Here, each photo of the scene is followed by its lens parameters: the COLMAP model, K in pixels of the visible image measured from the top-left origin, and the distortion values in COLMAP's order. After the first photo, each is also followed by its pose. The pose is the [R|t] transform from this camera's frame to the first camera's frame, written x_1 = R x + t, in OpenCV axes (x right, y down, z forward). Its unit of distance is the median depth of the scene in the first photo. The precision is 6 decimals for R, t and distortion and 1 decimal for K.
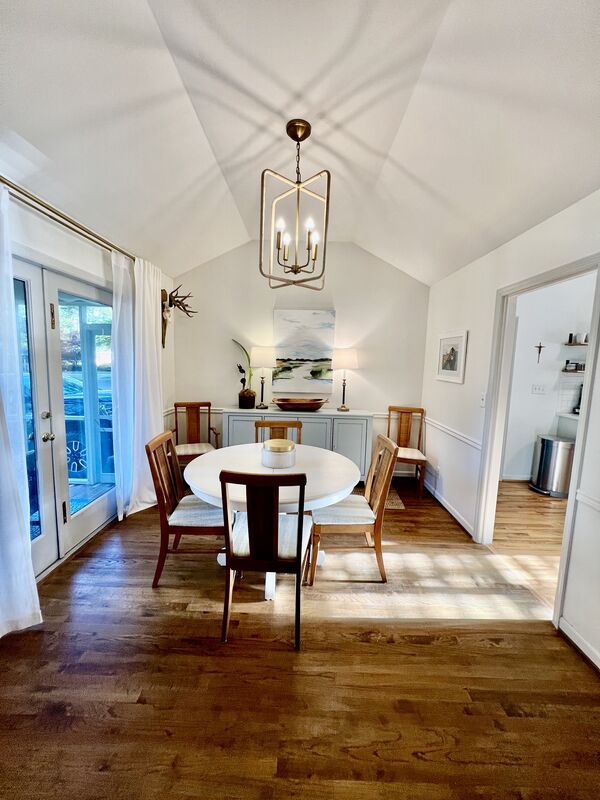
lens RADIAL K [[320.3, 0, 294.5], [0, 320.3, 400.7], [0, 0, 1]] dist [0.000583, 0.000200]
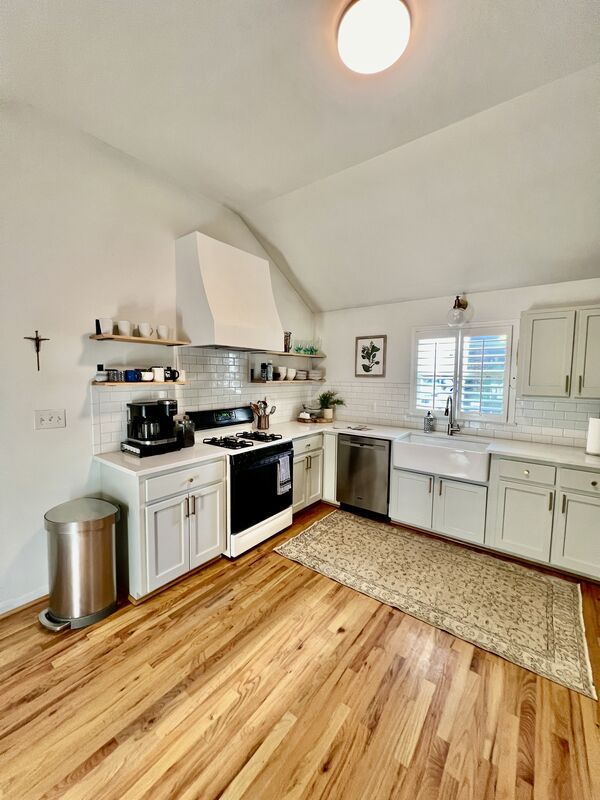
lens RADIAL K [[320.3, 0, 299.2], [0, 320.3, 397.8], [0, 0, 1]] dist [0.000583, 0.000200]
pose [[0.600403, -0.081327, 0.795551, 0.614025], [0.101822, 0.994493, 0.024819, -0.044619], [-0.793188, 0.066103, 0.605378, 0.365896]]
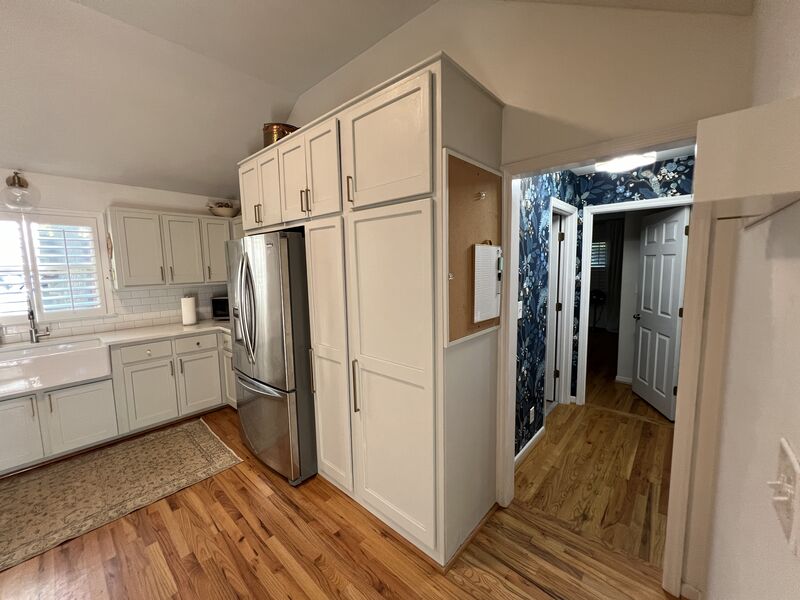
lens RADIAL K [[320.3, 0, 403.9], [0, 320.3, 297.6], [0, 0, 1]] dist [0.000583, 0.000200]
pose [[-0.753628, -0.082793, 0.652067, 0.465843], [0.075558, 0.974547, 0.211065, -0.067682], [-0.652945, 0.208333, -0.728190, 0.537769]]
